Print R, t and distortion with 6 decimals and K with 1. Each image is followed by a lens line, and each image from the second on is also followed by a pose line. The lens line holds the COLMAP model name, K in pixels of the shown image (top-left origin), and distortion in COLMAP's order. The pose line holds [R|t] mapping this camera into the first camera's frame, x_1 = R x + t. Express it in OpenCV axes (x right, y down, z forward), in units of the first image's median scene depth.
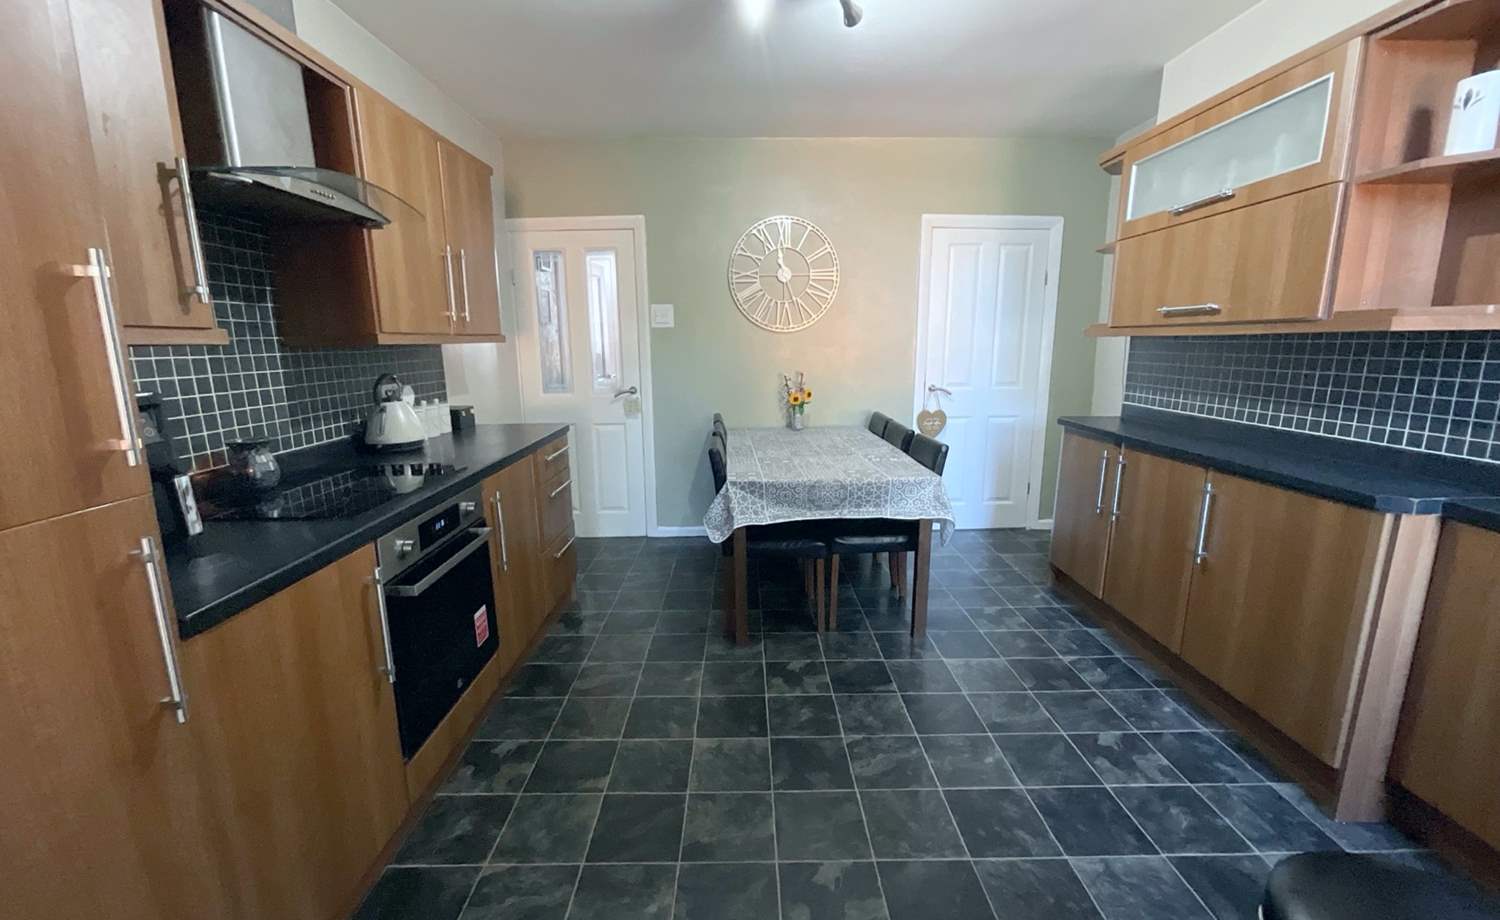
lens RADIAL K [[616.5, 0, 751.8], [0, 616.5, 461.1], [0, 0, 1]] dist [0.001835, 0.000818]
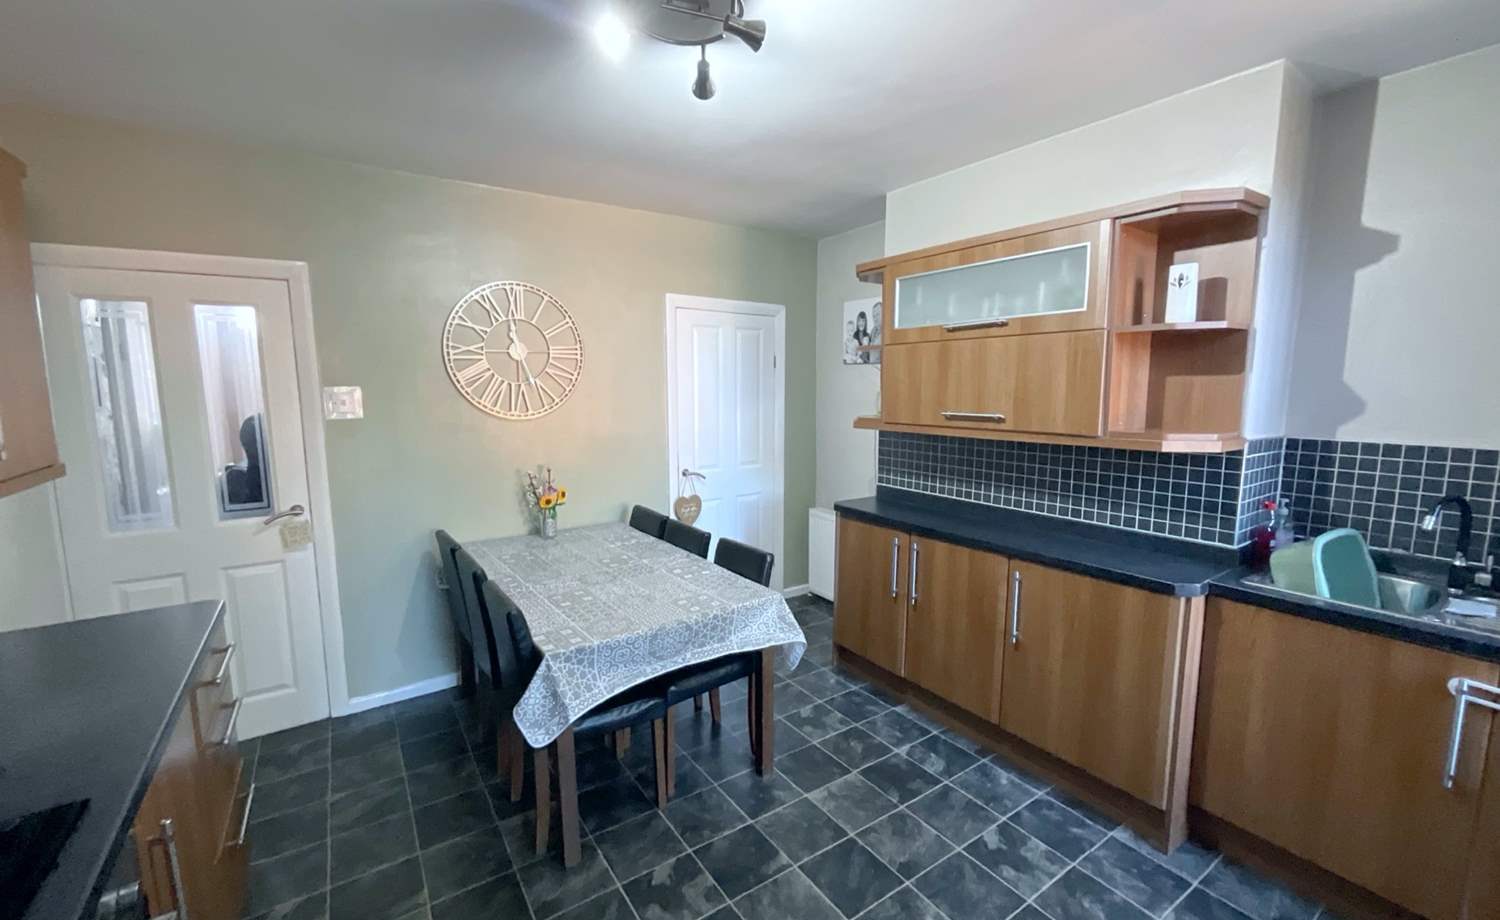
lens RADIAL K [[612.4, 0, 748.8], [0, 612.4, 461.5], [0, 0, 1]] dist [-0.002523, 0.000024]
pose [[0.835297, -0.067225, 0.545674, -0.221568], [0.104472, 0.993821, -0.037486, -0.143800], [-0.539782, 0.088320, 0.837159, 0.253941]]
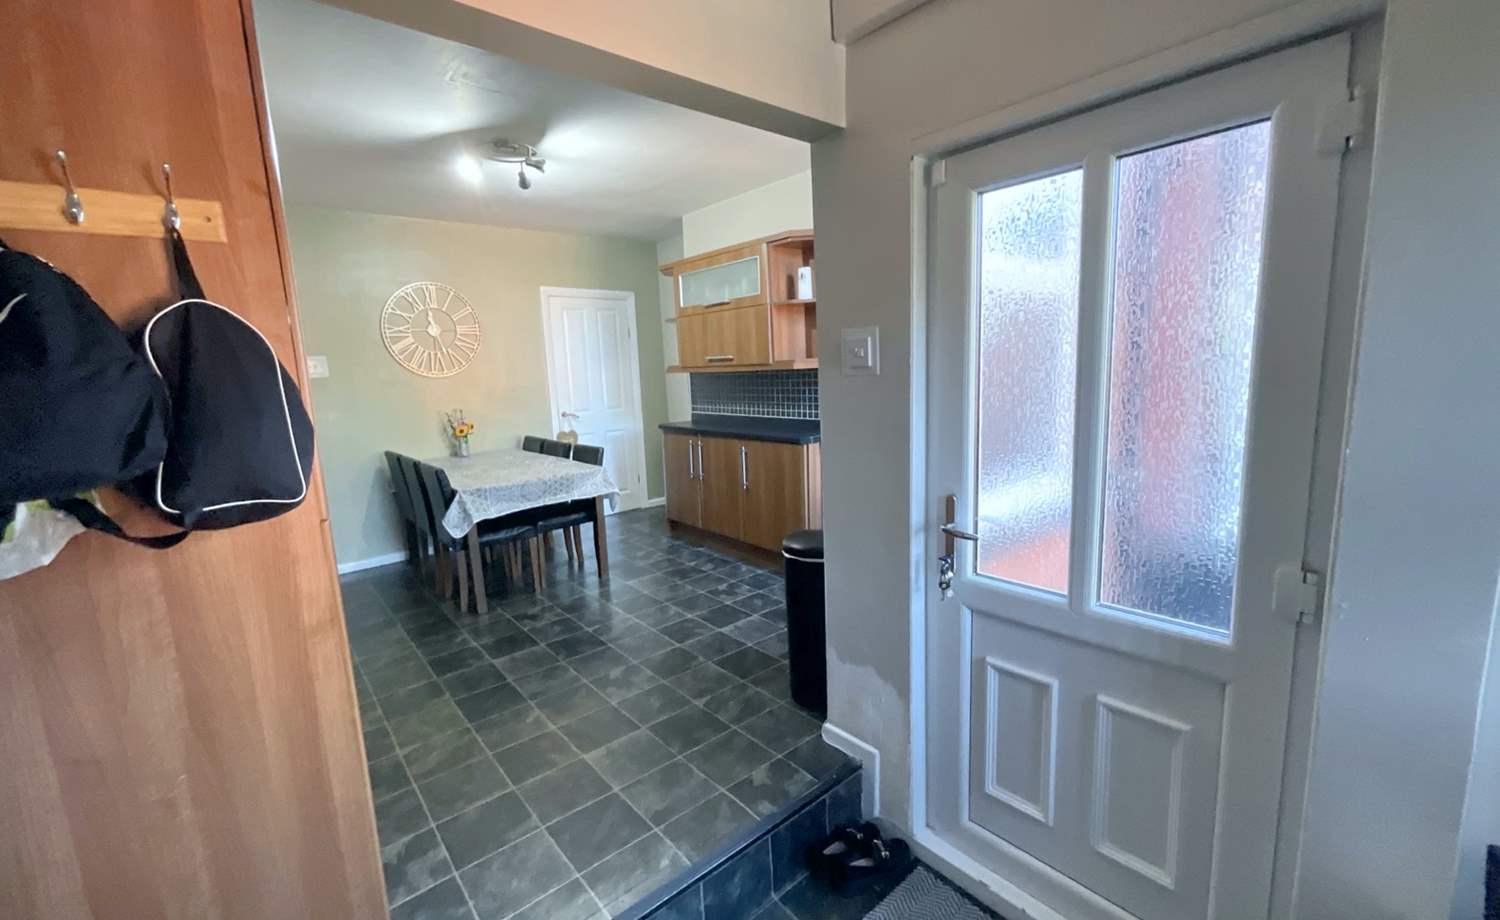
lens RADIAL K [[616.5, 0, 751.8], [0, 616.5, 461.1], [0, 0, 1]] dist [0.001835, 0.000818]
pose [[0.771222, -0.124809, 0.624211, -0.381822], [0.157544, 0.987508, 0.002802, 0.066474], [-0.616763, 0.096180, 0.781251, -0.445735]]
